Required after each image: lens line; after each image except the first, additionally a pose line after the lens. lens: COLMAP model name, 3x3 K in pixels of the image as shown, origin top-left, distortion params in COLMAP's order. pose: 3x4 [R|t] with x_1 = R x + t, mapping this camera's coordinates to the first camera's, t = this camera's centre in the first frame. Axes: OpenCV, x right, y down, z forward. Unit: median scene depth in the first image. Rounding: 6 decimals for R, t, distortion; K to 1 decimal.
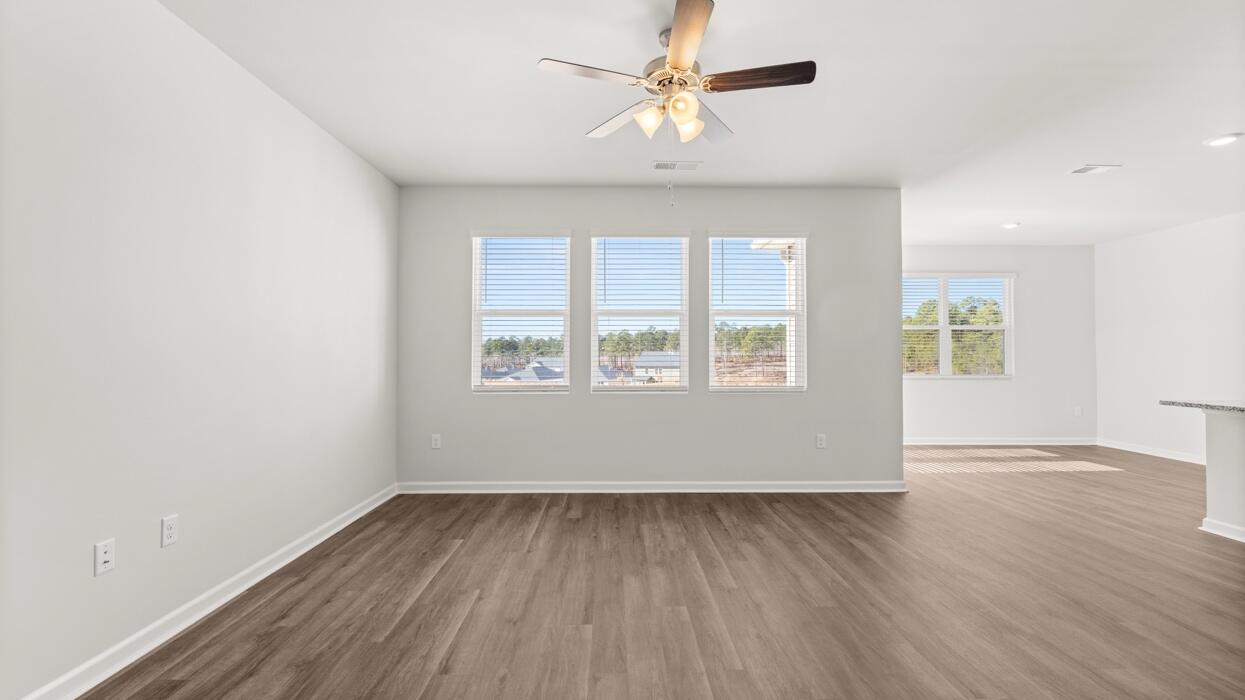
lens RADIAL K [[522.8, 0, 616.4], [0, 522.8, 347.6], [0, 0, 1]] dist [-0.002151, 0.000114]
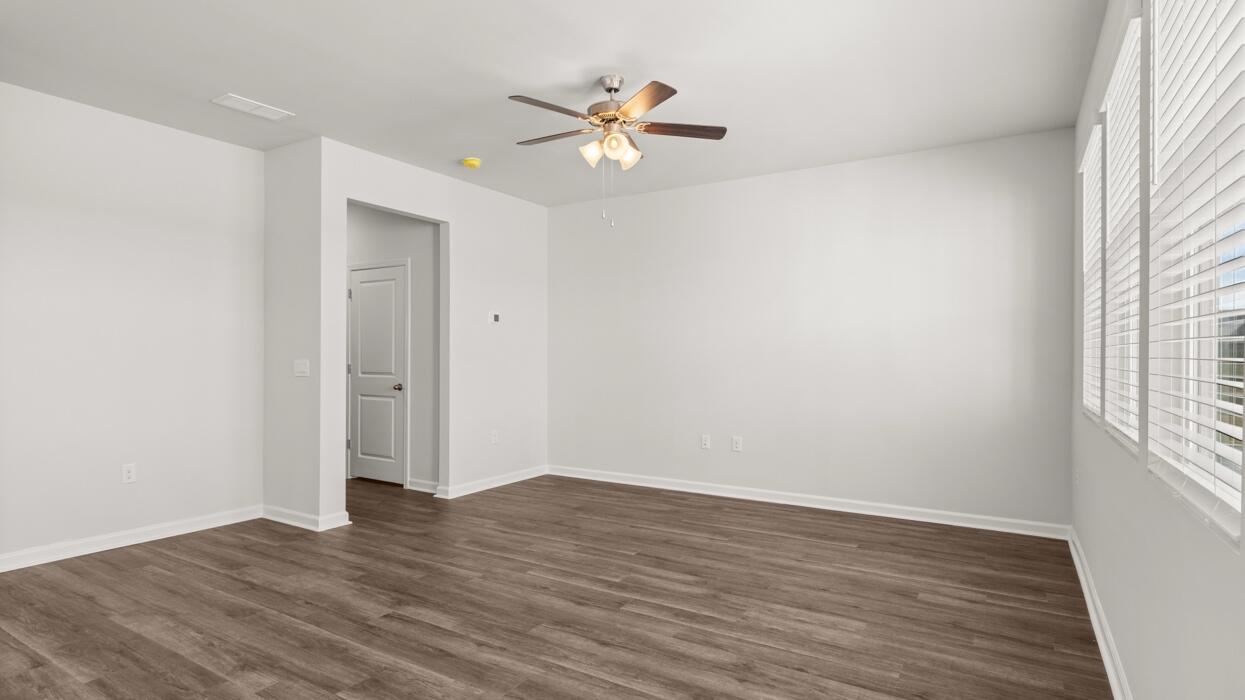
lens RADIAL K [[635.9, 0, 624.2], [0, 635.9, 358.5], [0, 0, 1]] dist [-0.006036, 0.002522]
pose [[-0.529335, 0.004504, -0.848401, 0.867716], [0.011131, 0.999937, -0.001637, 0.016614], [0.848340, -0.010310, -0.529352, 1.184922]]
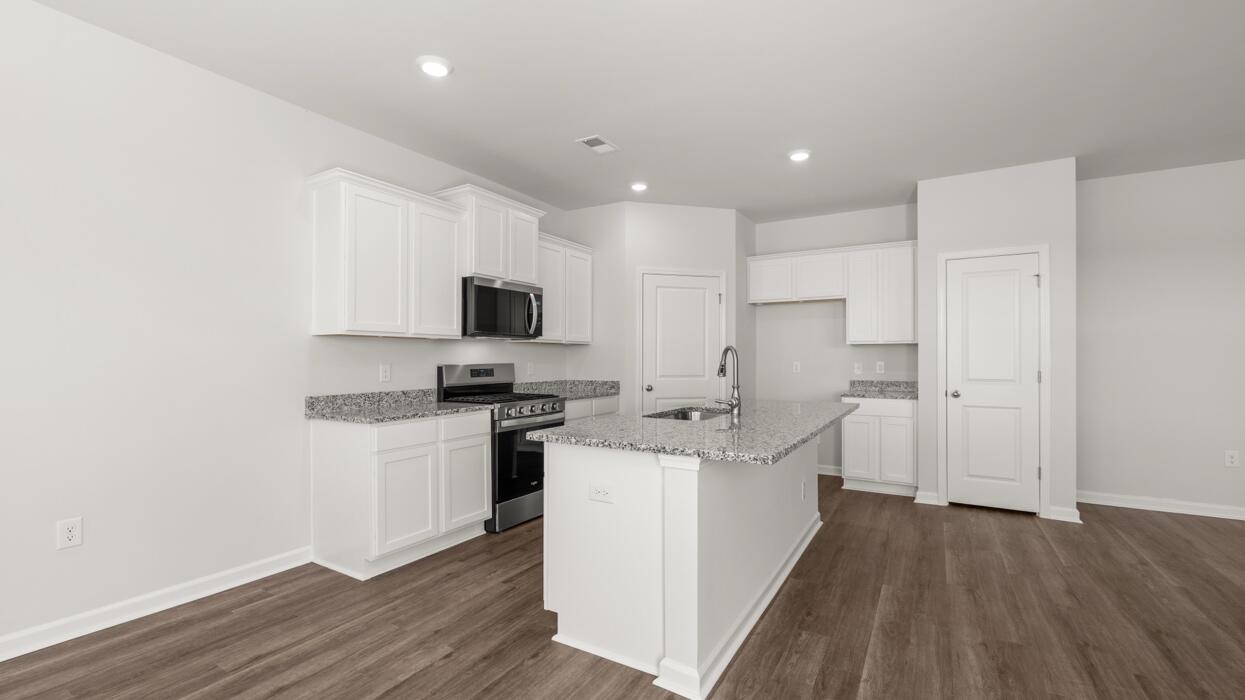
lens RADIAL K [[522.8, 0, 618.4], [0, 522.8, 351.0], [0, 0, 1]] dist [-0.002151, 0.000114]
pose [[-0.852044, 0.007874, 0.523411, 0.904102], [-0.008261, 0.999560, -0.028485, 0.023552], [-0.523405, -0.028594, -0.851604, 1.456585]]
